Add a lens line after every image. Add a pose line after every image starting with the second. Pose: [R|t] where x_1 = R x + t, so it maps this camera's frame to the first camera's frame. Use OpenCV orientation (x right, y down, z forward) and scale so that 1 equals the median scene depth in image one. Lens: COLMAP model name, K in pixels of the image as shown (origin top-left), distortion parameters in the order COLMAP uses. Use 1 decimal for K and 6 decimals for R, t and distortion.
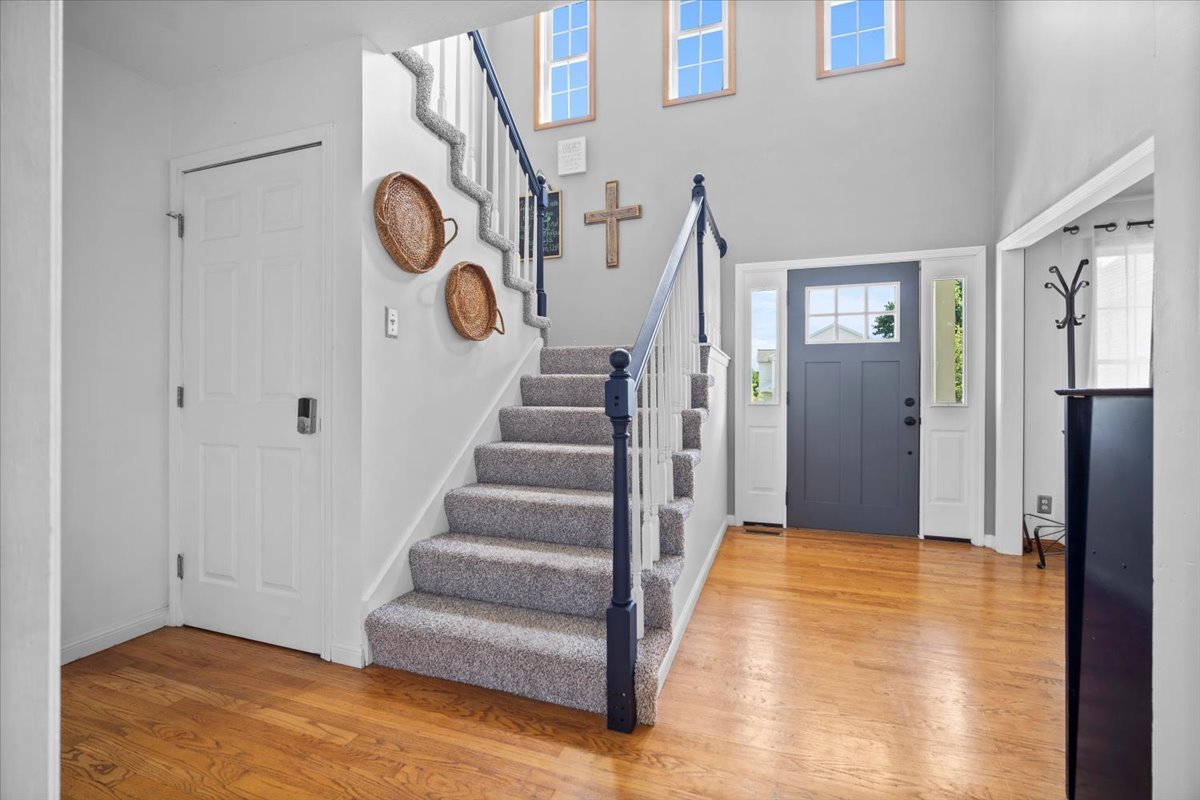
lens RADIAL K [[526.5, 0, 596.9], [0, 526.5, 394.7], [0, 0, 1]] dist [-0.002828, 0.003825]
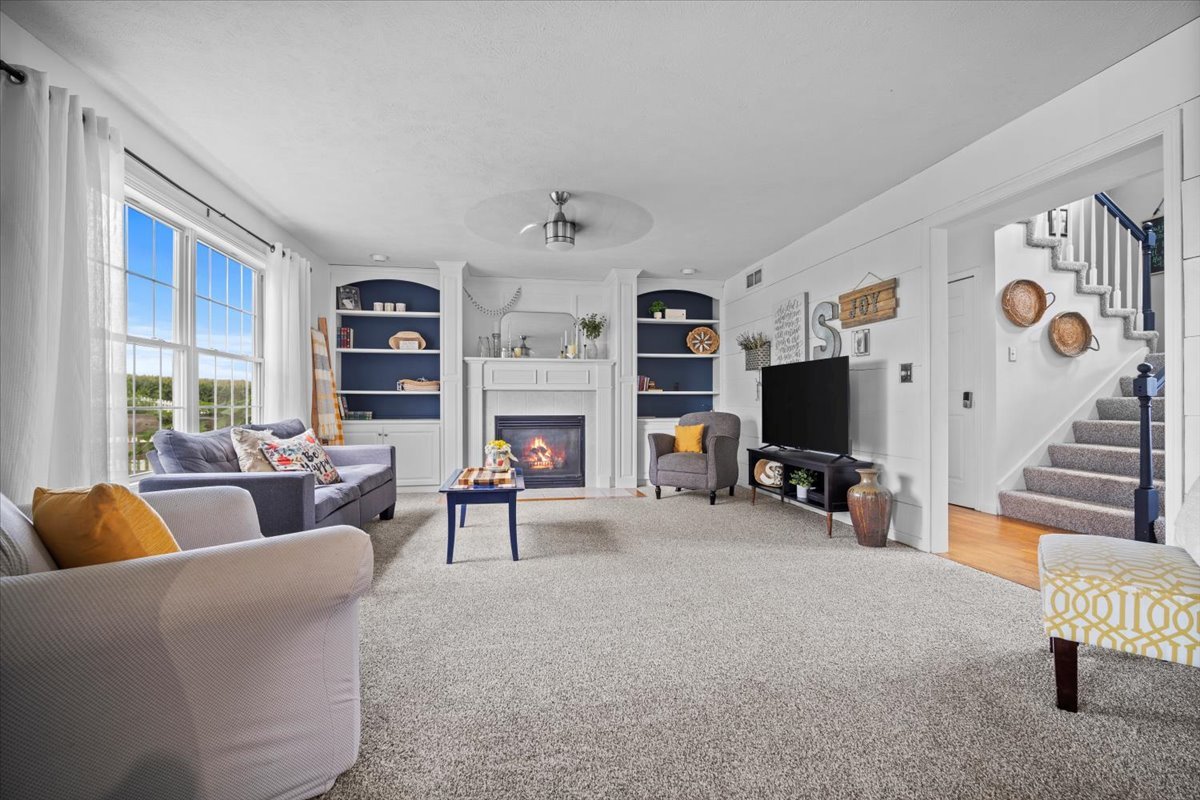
lens RADIAL K [[529.5, 0, 600.0], [0, 529.5, 400.0], [0, 0, 1]] dist [-0.003531, 0.000123]
pose [[0.488815, -0.007396, -0.872356, 0.498310], [0.003268, 0.999973, -0.006646, 0.040314], [0.872381, 0.000398, 0.488826, -1.132717]]
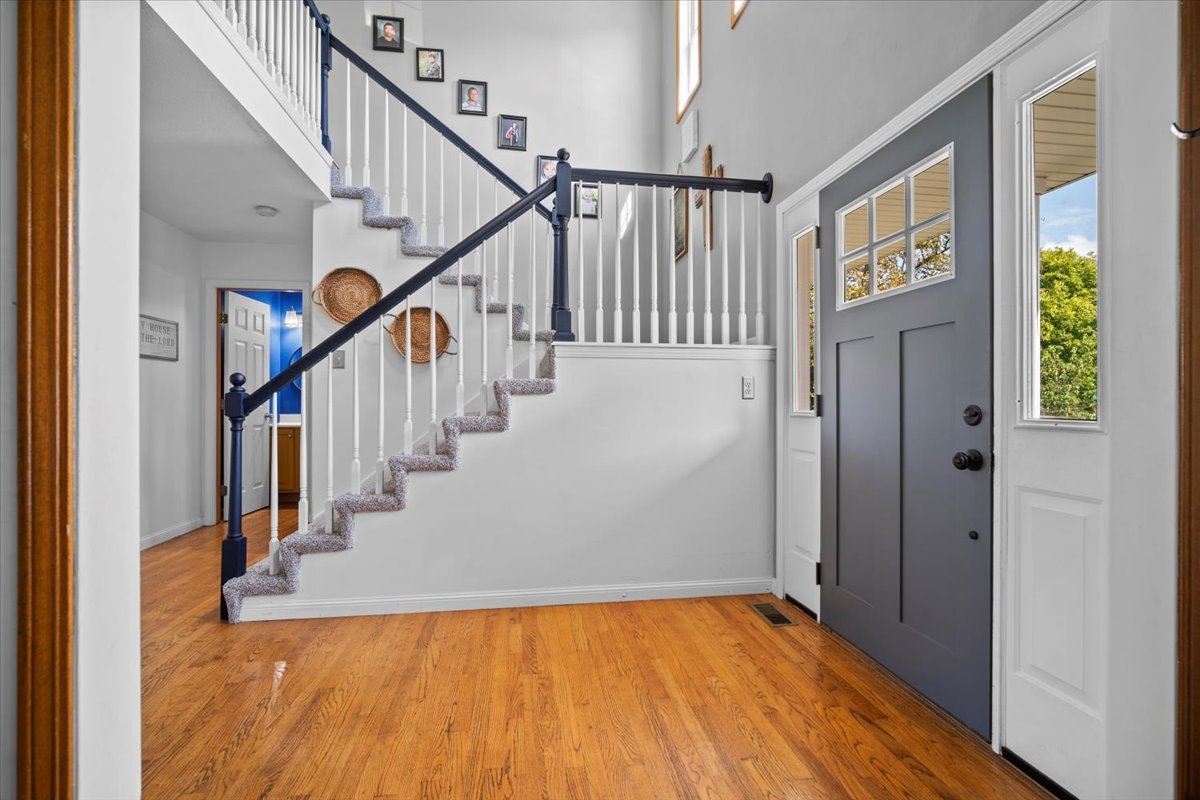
lens RADIAL K [[529.5, 0, 600.0], [0, 529.5, 400.0], [0, 0, 1]] dist [-0.003531, 0.000123]
pose [[0.466766, -0.007531, -0.884349, 1.201417], [0.002763, 0.999971, -0.007057, 0.005860], [0.884376, 0.000851, 0.466774, 0.773798]]
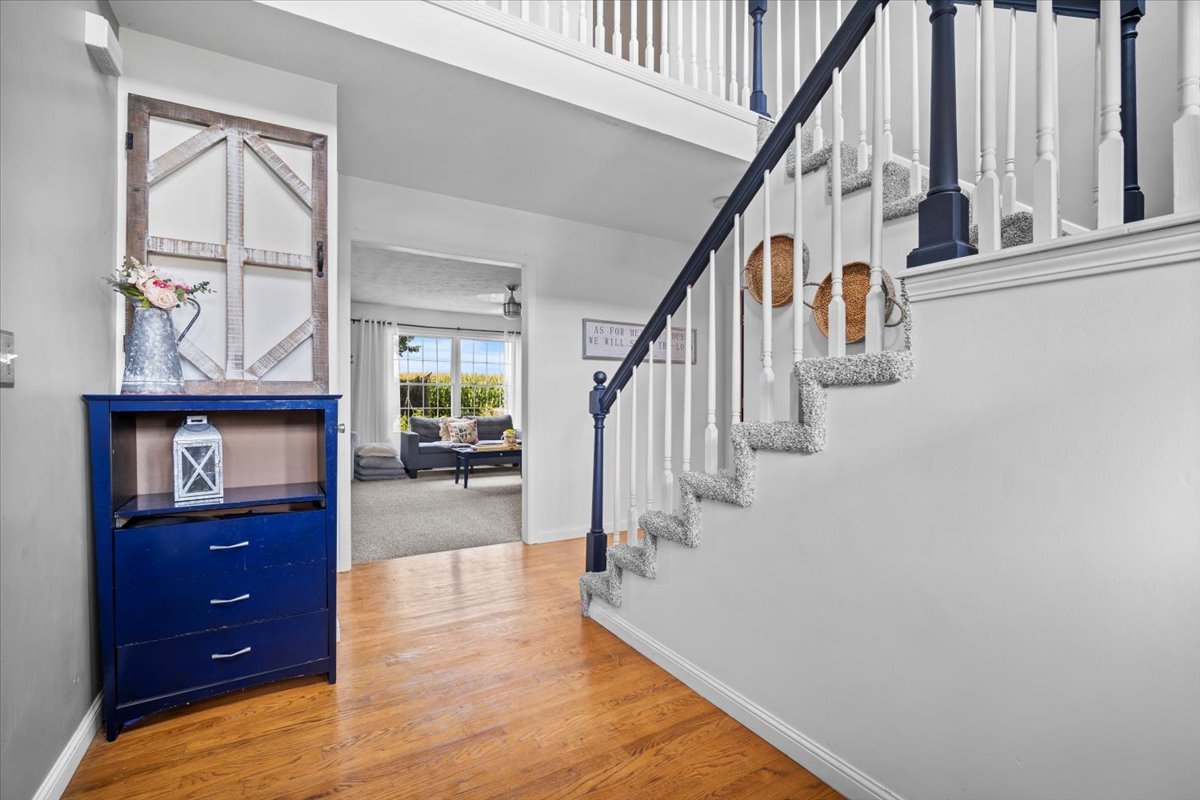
lens RADIAL K [[529.5, 0, 600.0], [0, 529.5, 400.0], [0, 0, 1]] dist [-0.003531, 0.000123]
pose [[-0.636615, -0.004363, -0.771169, 0.801247], [-0.004456, 0.999988, -0.001979, 0.003042], [0.771169, 0.002177, -0.636627, 1.261742]]
